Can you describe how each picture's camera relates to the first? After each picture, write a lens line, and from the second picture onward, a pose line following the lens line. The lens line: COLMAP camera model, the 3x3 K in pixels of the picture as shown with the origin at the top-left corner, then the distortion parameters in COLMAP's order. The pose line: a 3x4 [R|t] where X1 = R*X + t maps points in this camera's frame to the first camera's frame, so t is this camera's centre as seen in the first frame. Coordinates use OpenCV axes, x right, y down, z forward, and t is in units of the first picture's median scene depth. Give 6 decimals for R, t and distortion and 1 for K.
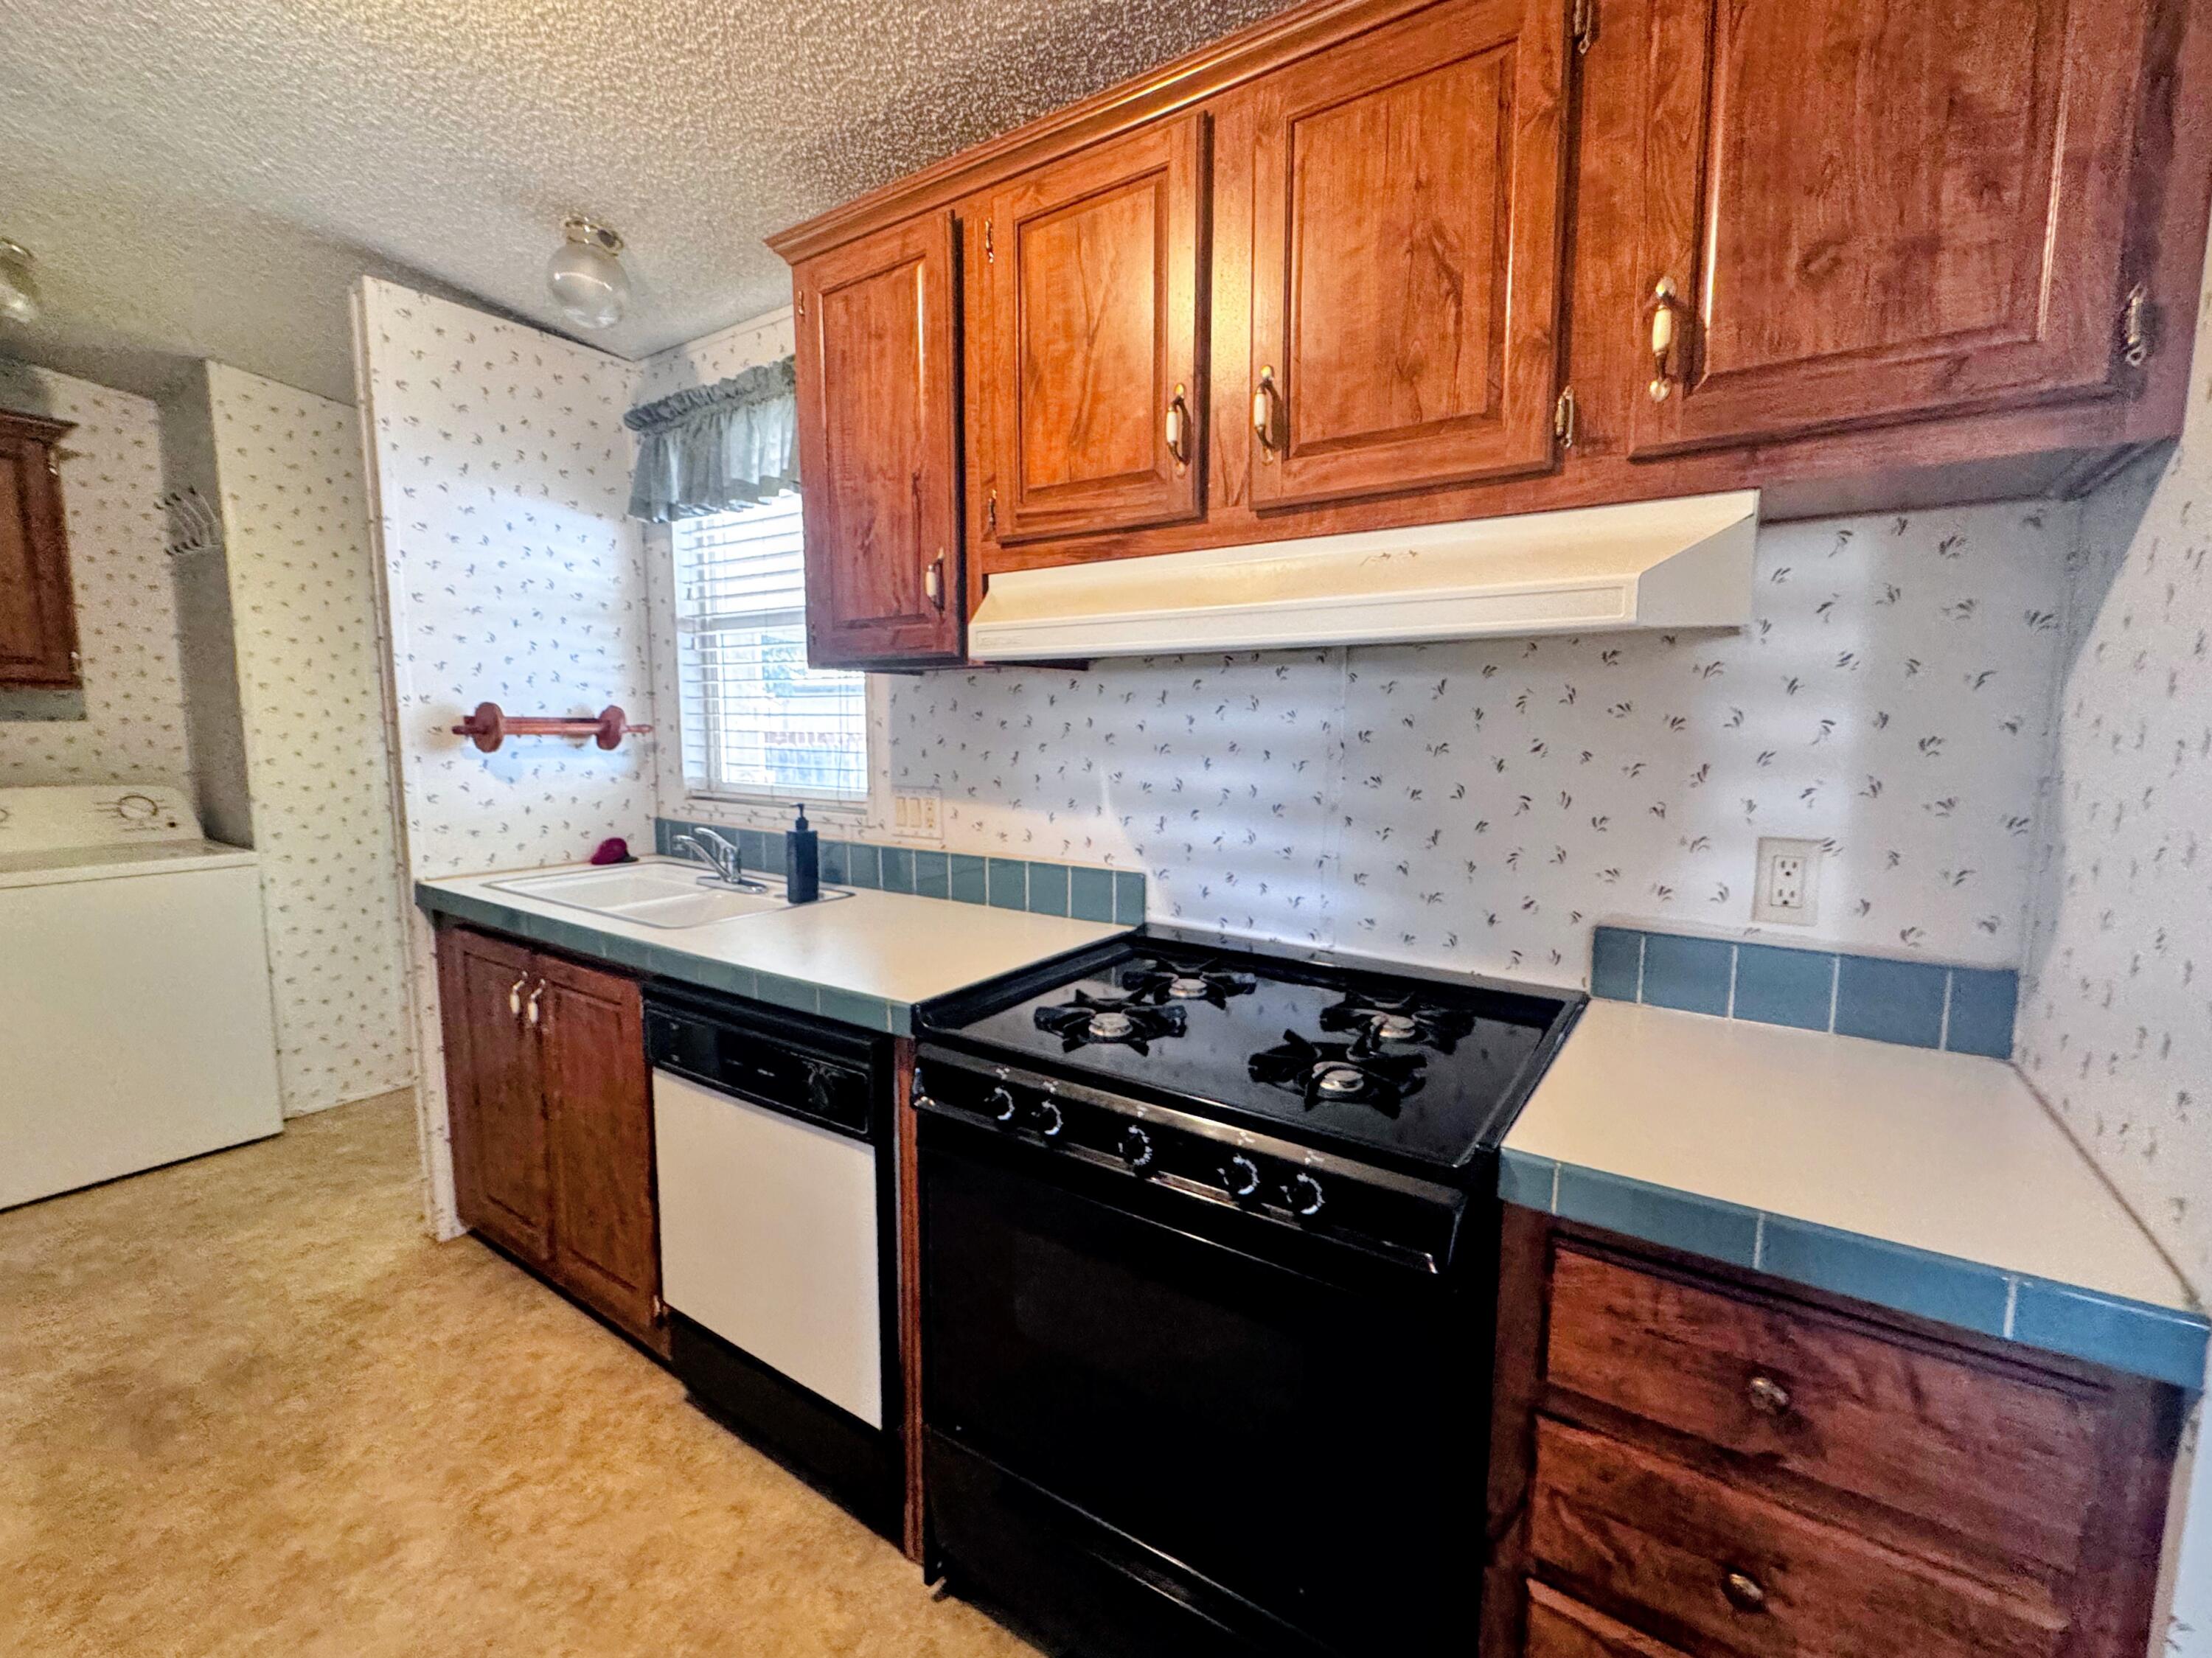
lens RADIAL K [[944.6, 0, 1106.0], [0, 944.6, 829.0], [0, 0, 1]] dist [-0.002013, -0.000485]
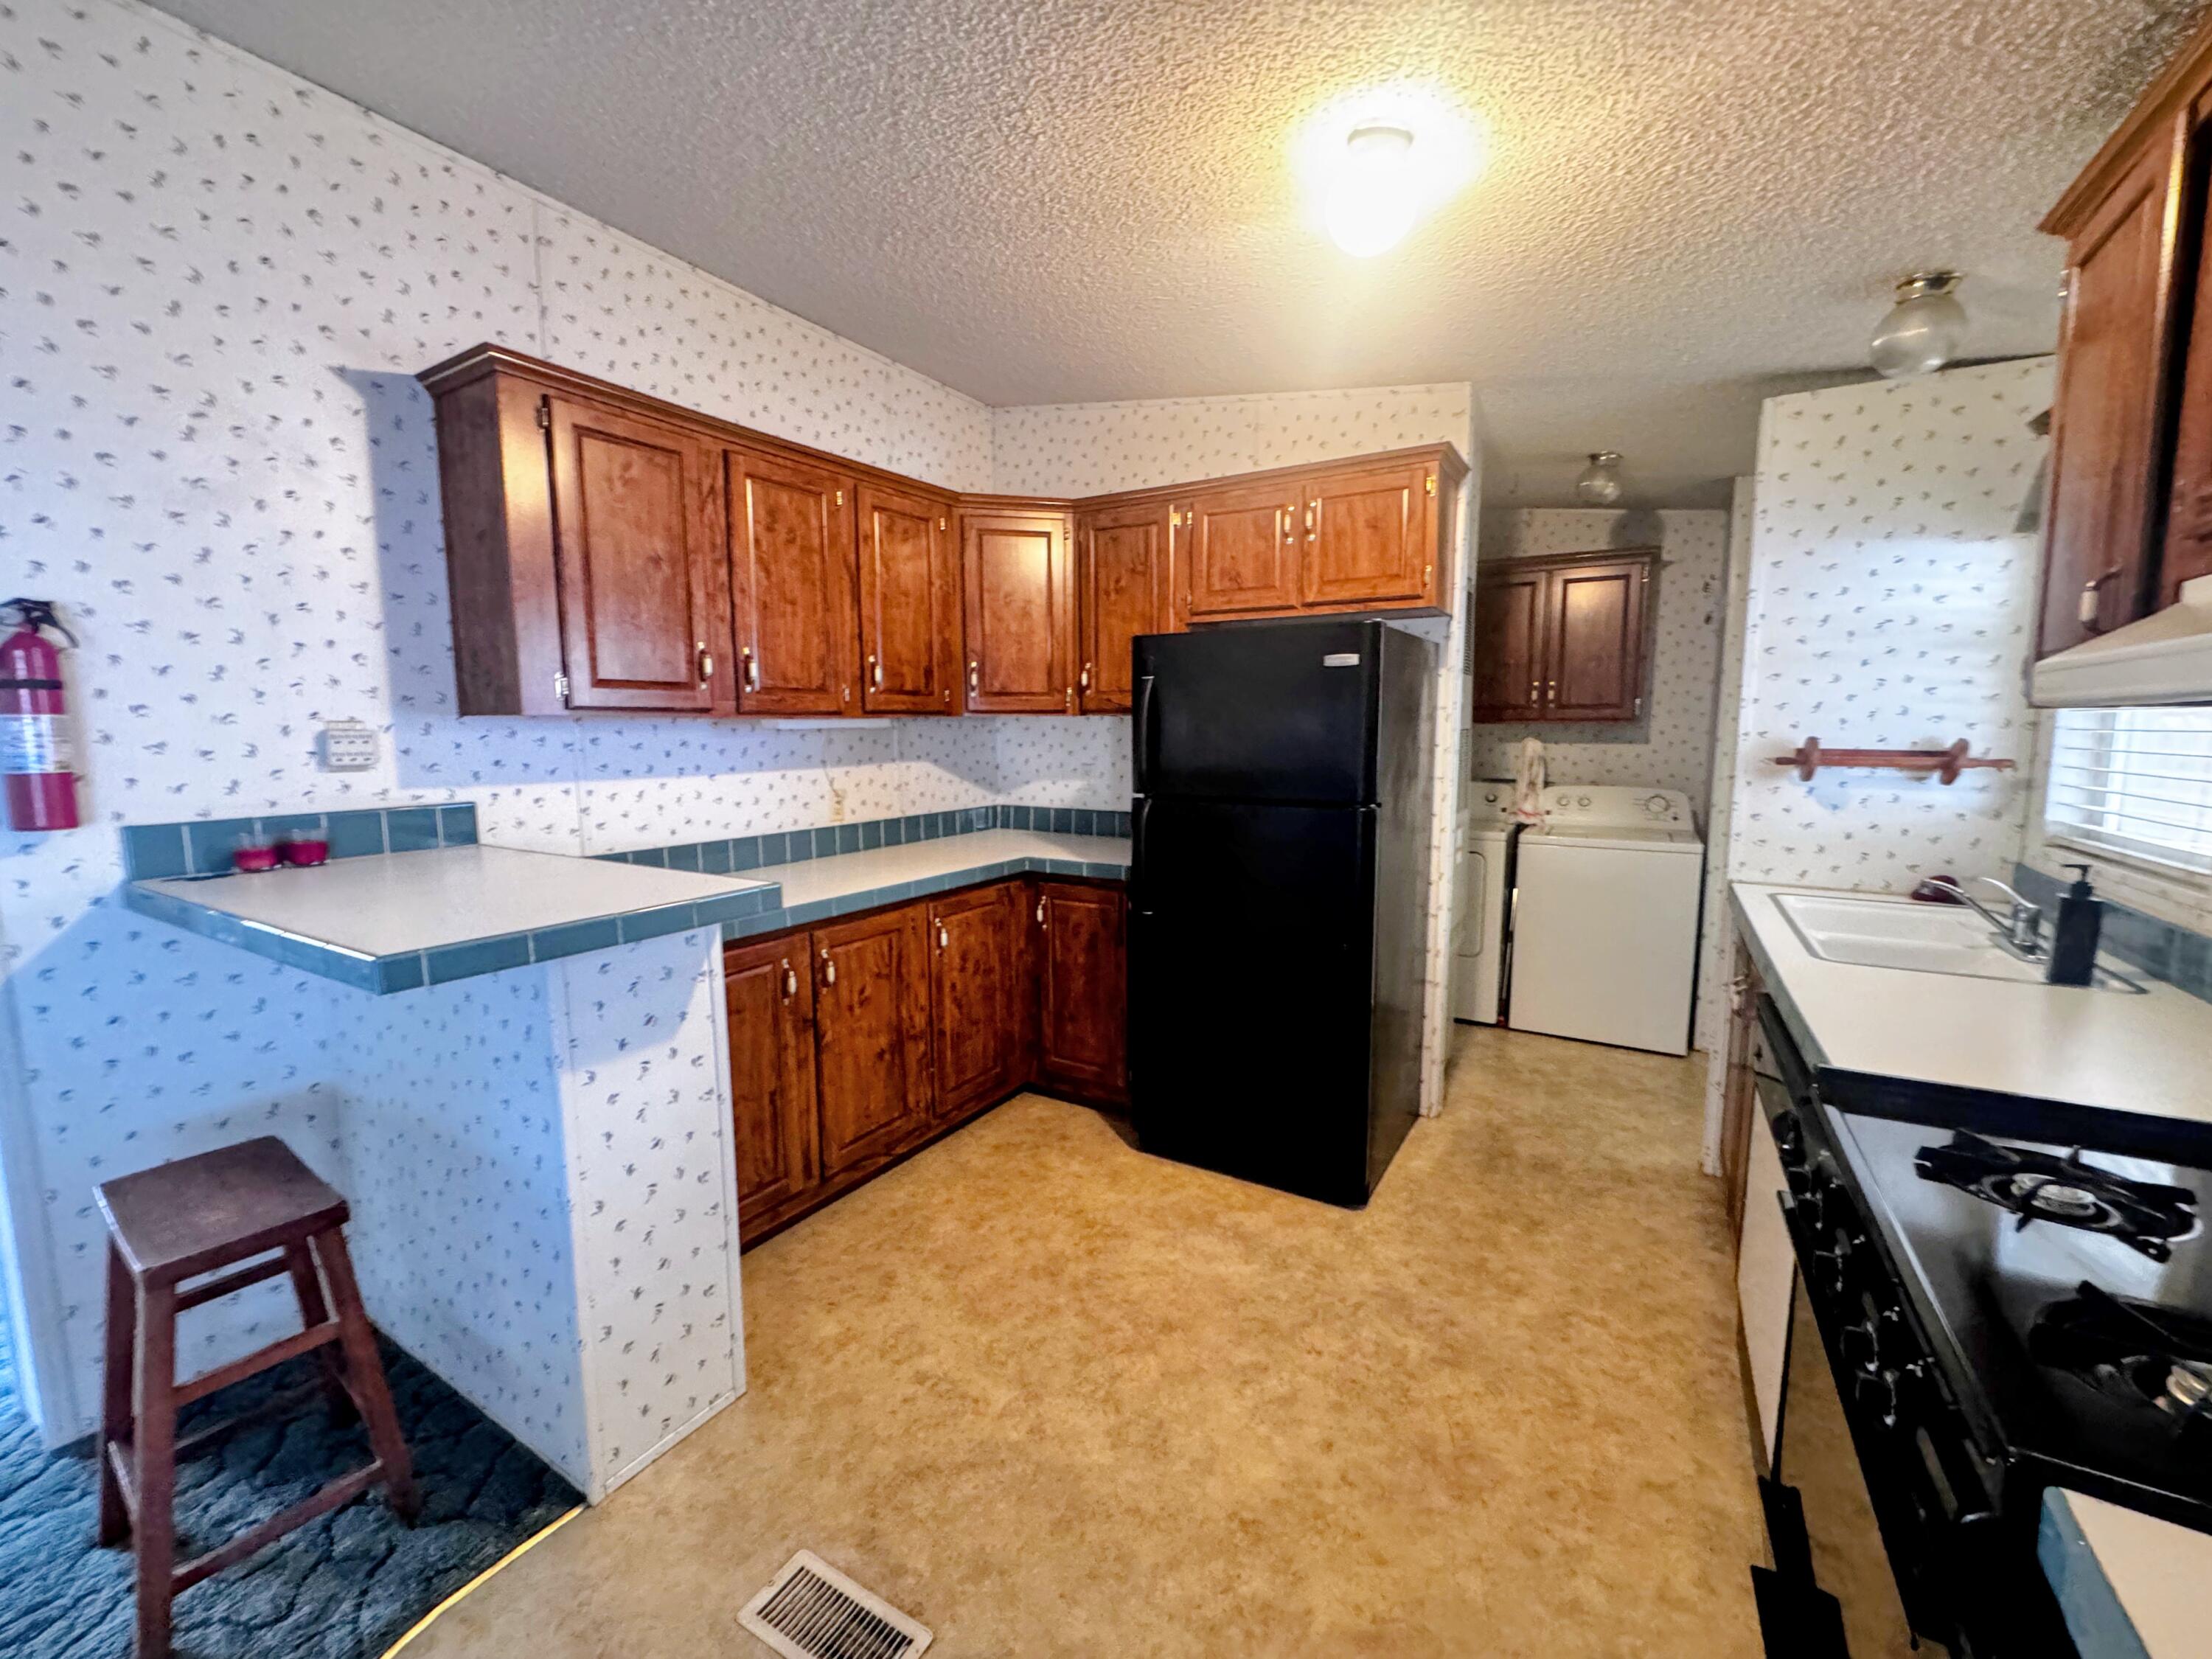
lens RADIAL K [[886.5, 0, 1106.0], [0, 886.5, 829.5], [0, 0, 1]] dist [-0.002147, -0.000065]
pose [[0.052649, 0.109740, -0.992565, 0.361382], [-0.111625, 0.988361, 0.103354, -0.039162], [0.992355, 0.105354, 0.064286, 0.101048]]
